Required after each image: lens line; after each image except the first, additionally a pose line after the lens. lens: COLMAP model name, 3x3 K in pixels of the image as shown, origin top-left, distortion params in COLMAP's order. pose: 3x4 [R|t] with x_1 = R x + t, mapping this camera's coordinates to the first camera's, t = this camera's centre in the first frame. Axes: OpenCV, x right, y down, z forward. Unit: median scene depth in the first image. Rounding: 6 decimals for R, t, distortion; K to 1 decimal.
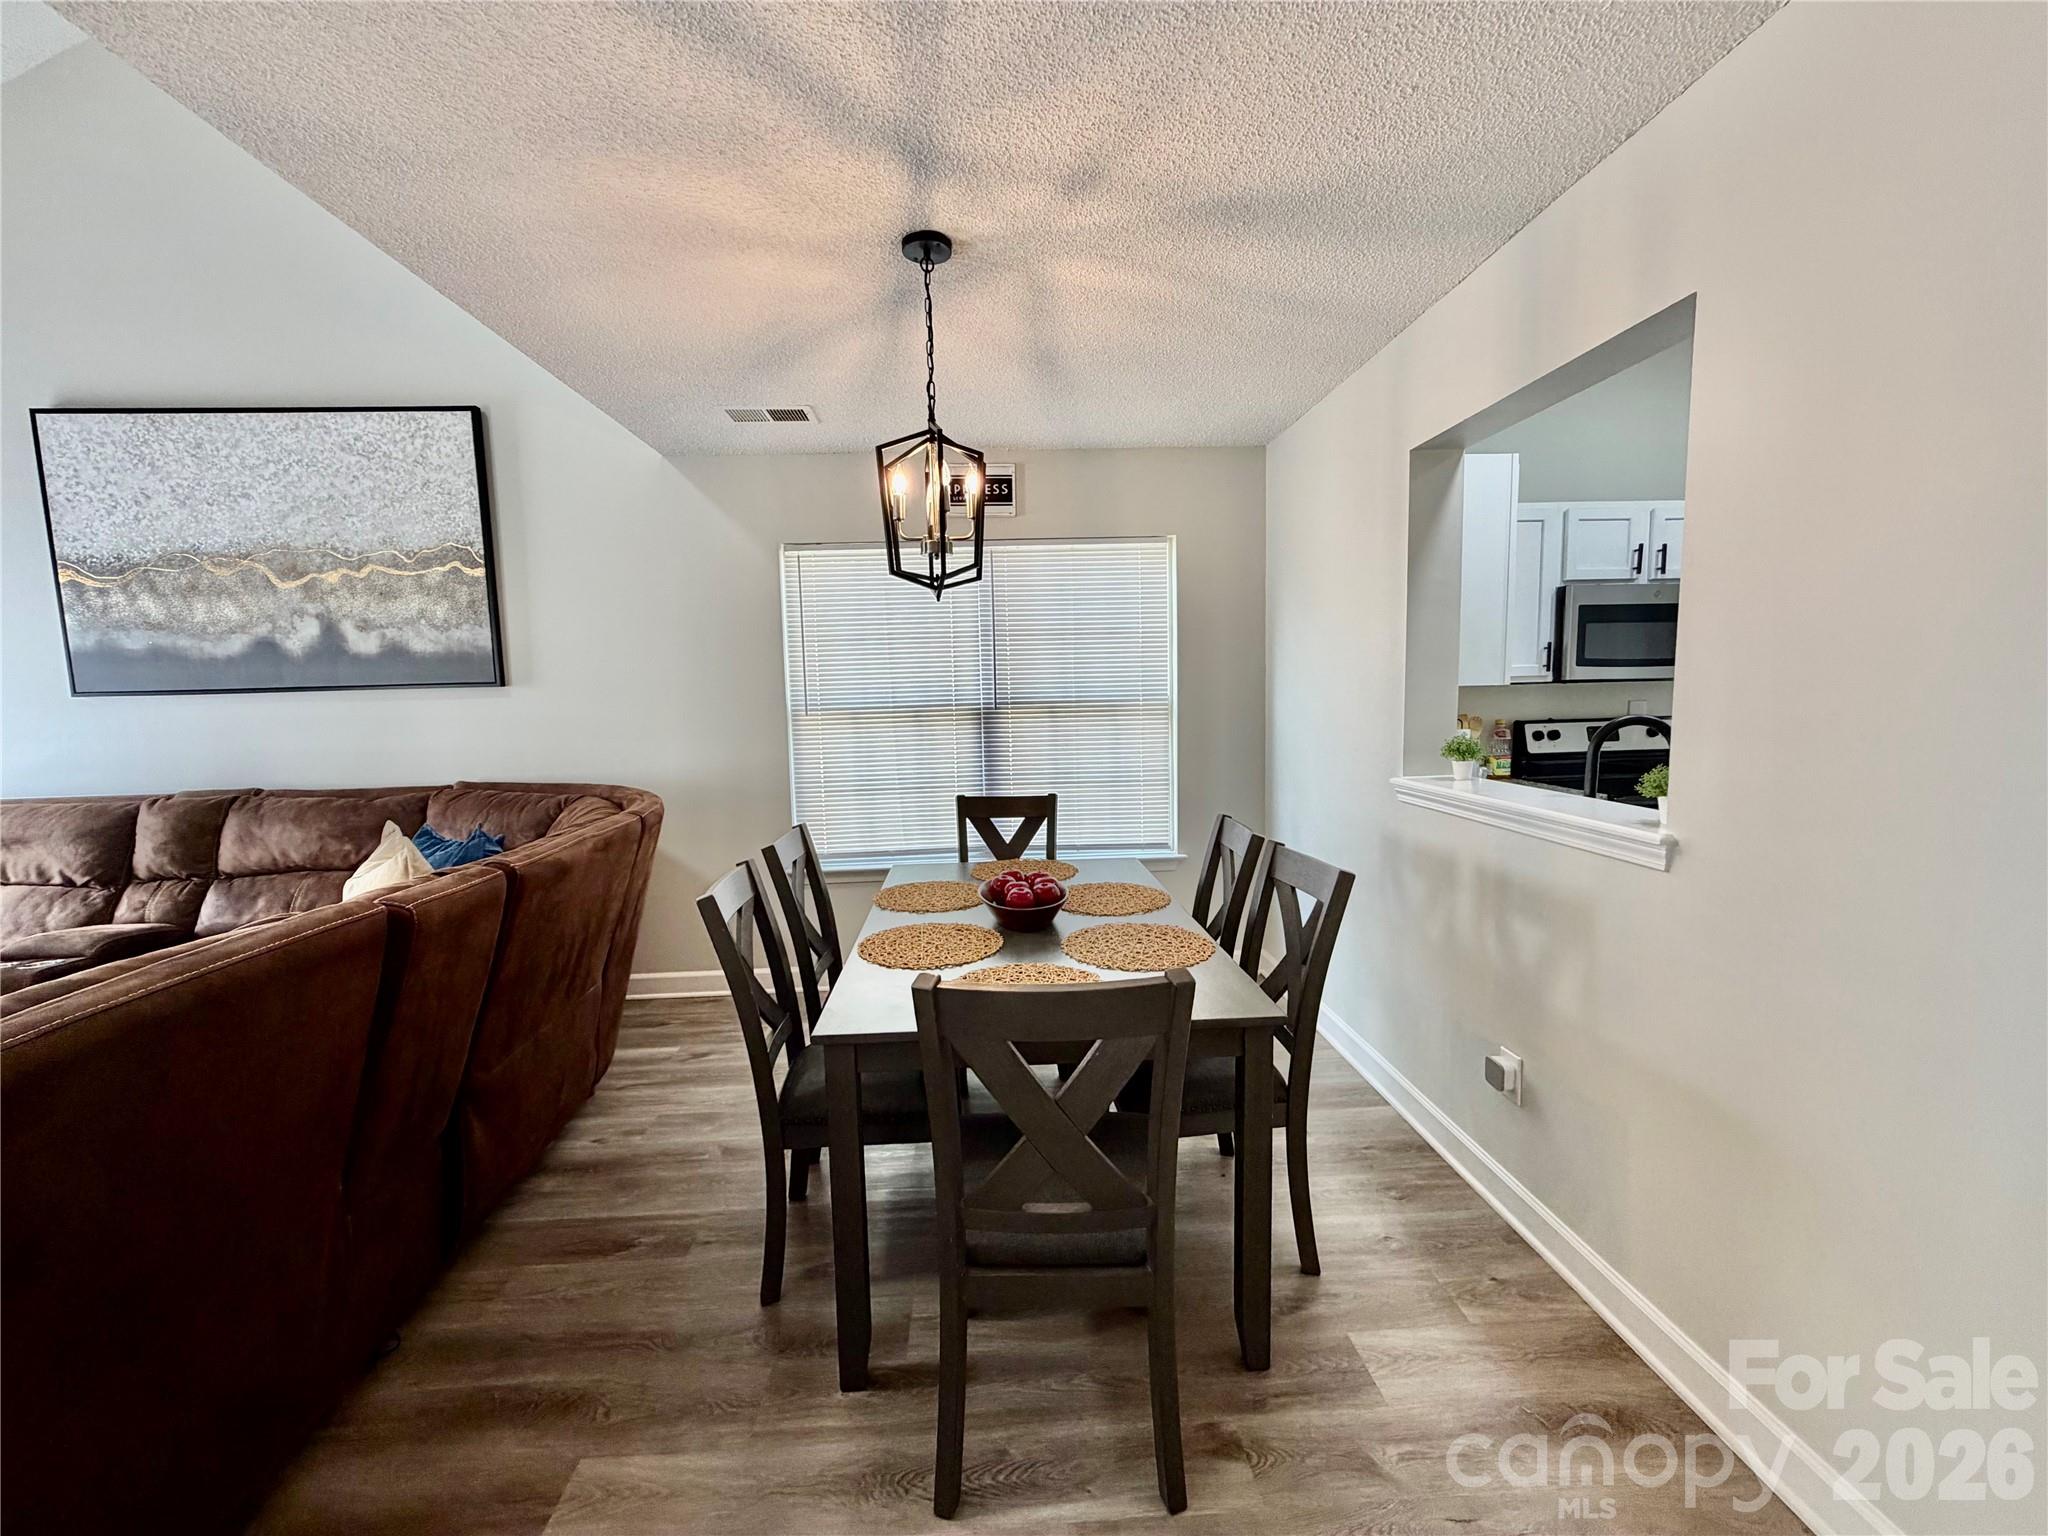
lens RADIAL K [[816.2, 0, 1015.0], [0, 816.2, 770.7], [0, 0, 1]] dist [-0.003392, 0.000786]
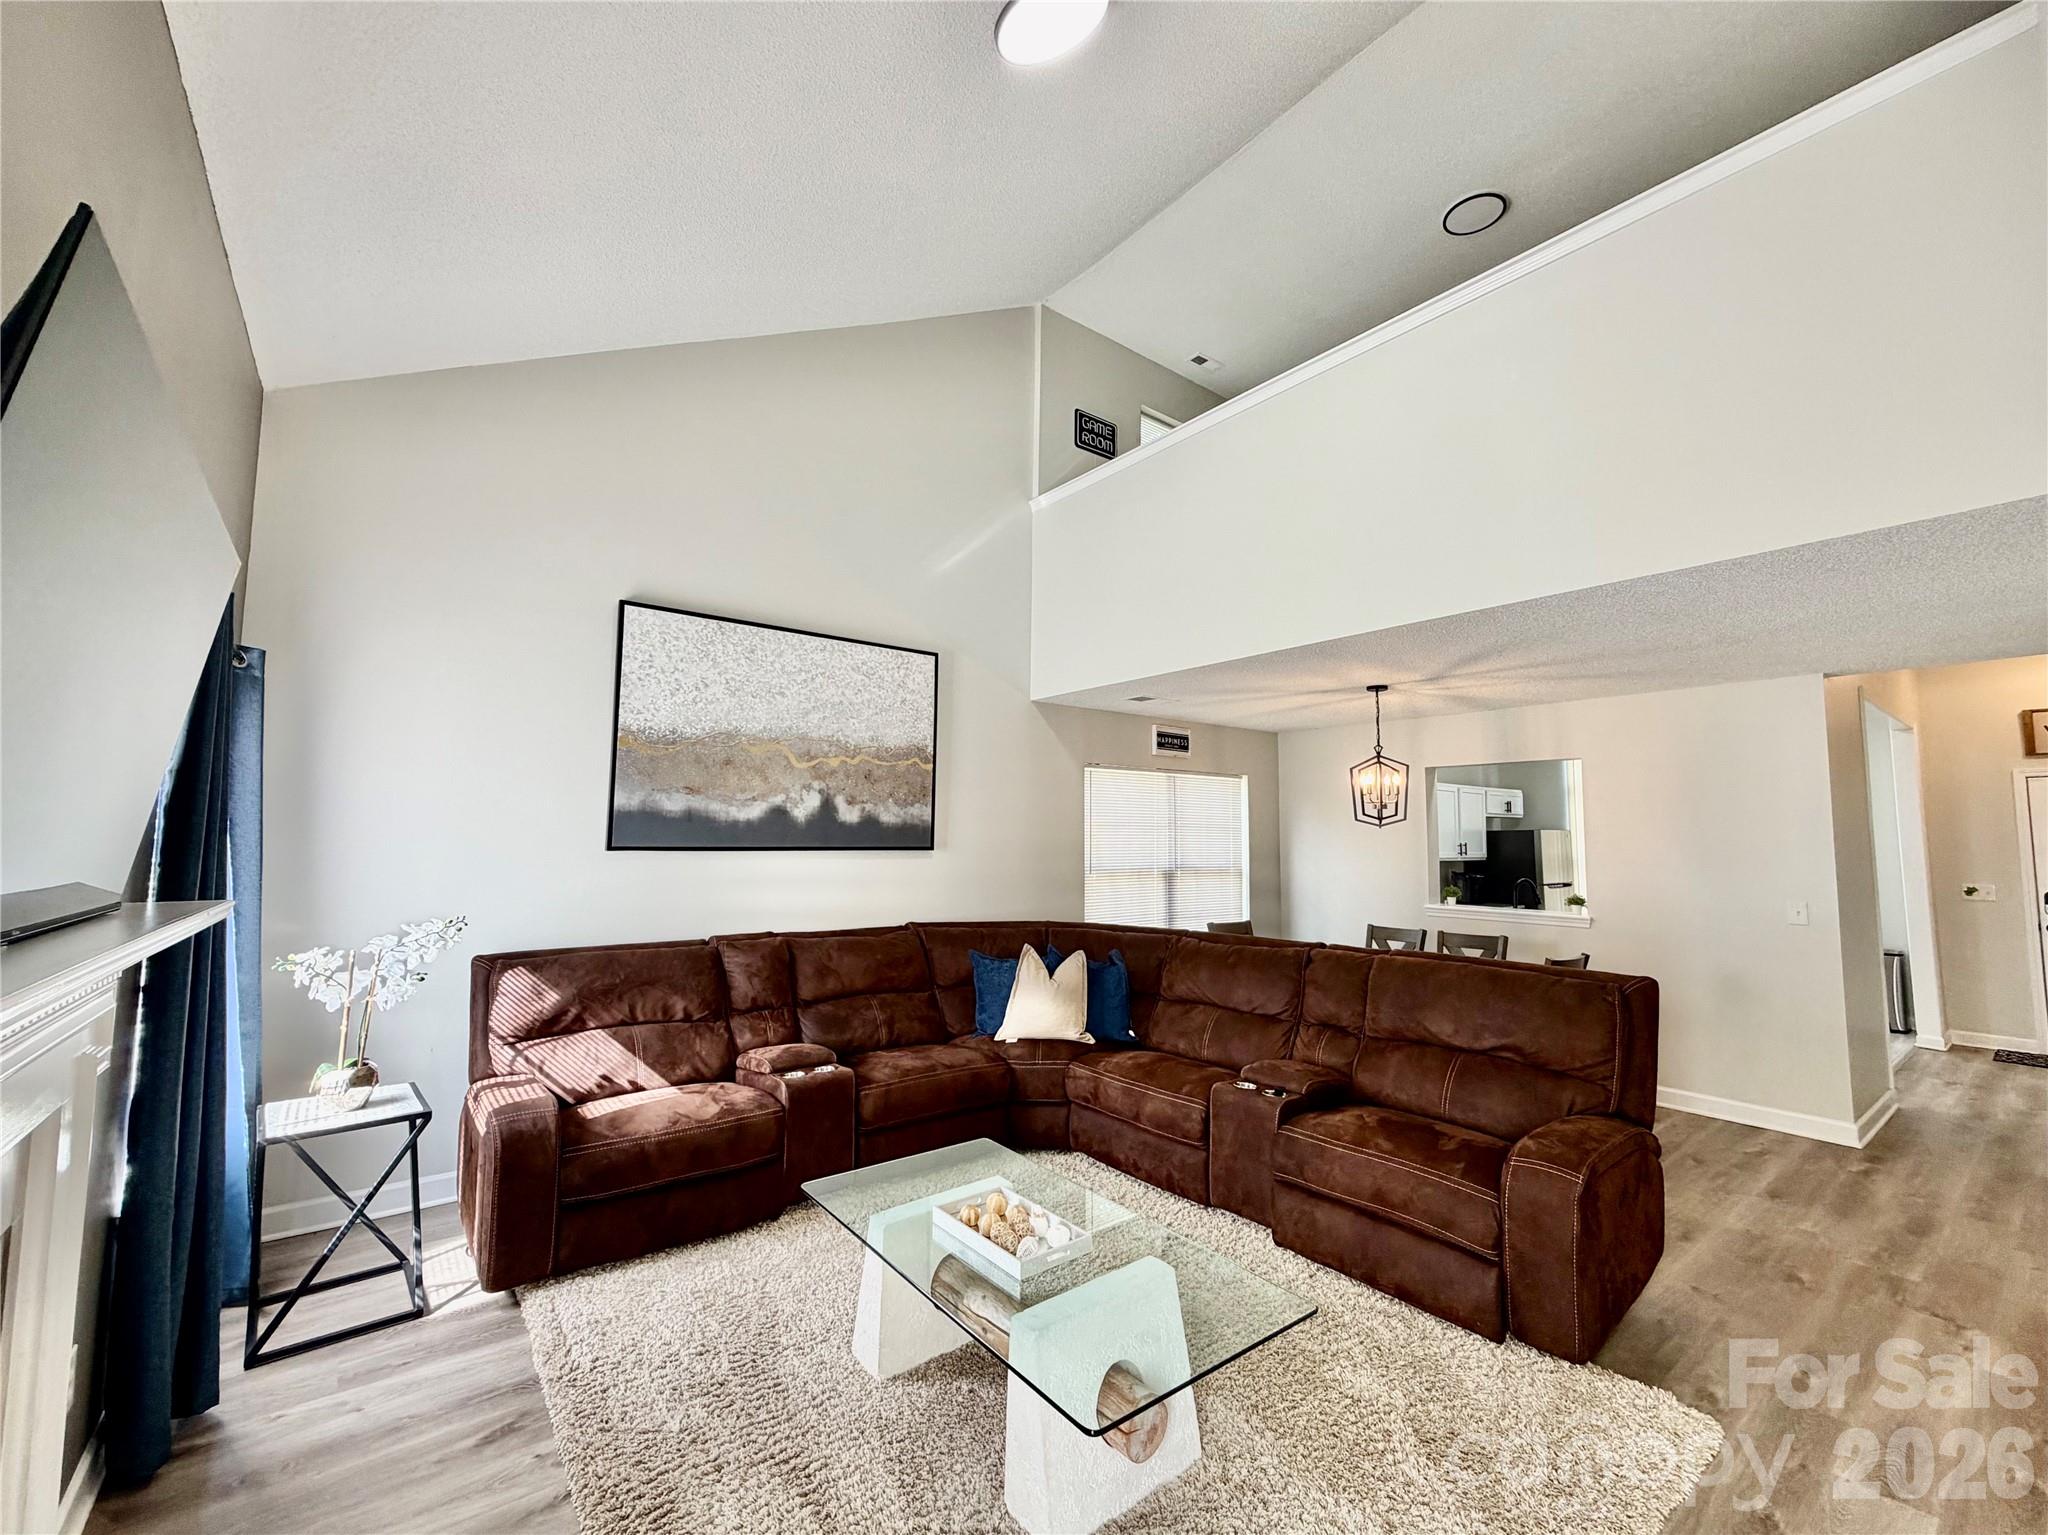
lens RADIAL K [[816.2, 0, 1036.7], [0, 816.2, 774.8], [0, 0, 1]] dist [-0.003392, 0.000786]
pose [[0.828376, 0.077242, 0.554821, -1.283603], [0.030380, 0.982795, -0.182183, 0.024648], [-0.559348, 0.167771, 0.811777, -0.213252]]
